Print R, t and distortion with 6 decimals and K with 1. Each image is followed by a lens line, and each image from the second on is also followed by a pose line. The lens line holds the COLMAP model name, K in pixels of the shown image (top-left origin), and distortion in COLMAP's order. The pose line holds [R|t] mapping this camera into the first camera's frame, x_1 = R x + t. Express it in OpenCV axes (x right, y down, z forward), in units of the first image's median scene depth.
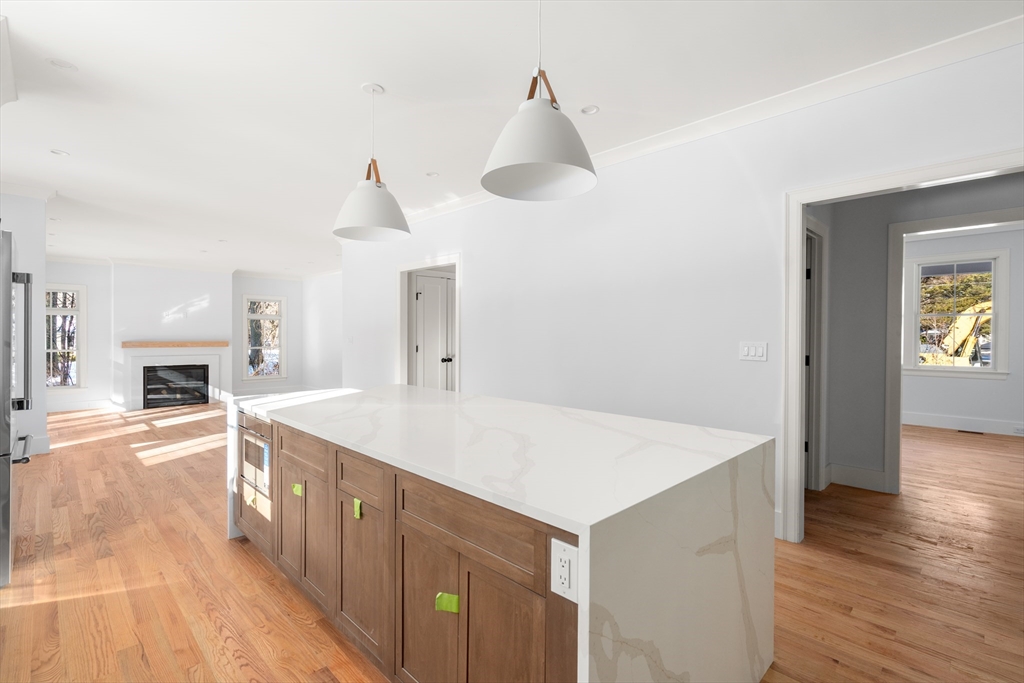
lens RADIAL K [[474.1, 0, 509.4], [0, 474.1, 335.3], [0, 0, 1]] dist [-0.001275, 0.000252]
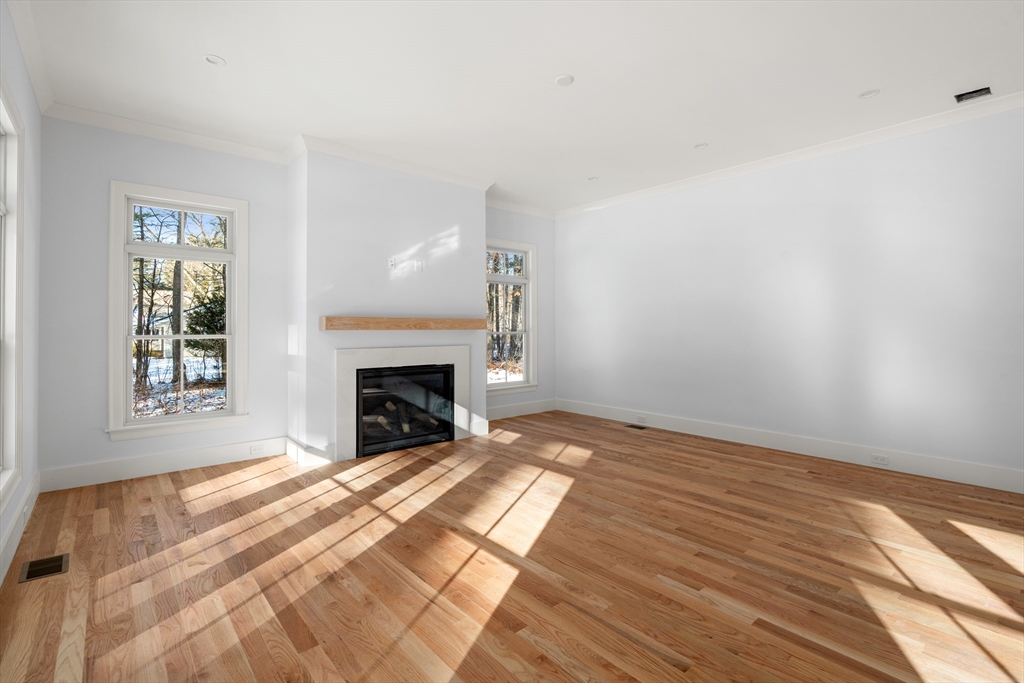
lens RADIAL K [[482.7, 0, 495.3], [0, 482.7, 327.3], [0, 0, 1]] dist [-0.000597, 0.000637]
pose [[0.996177, -0.009361, -0.086852, -0.583981], [0.008971, 0.999948, -0.004880, 0.027005], [0.086893, 0.004082, 0.996209, 0.520367]]
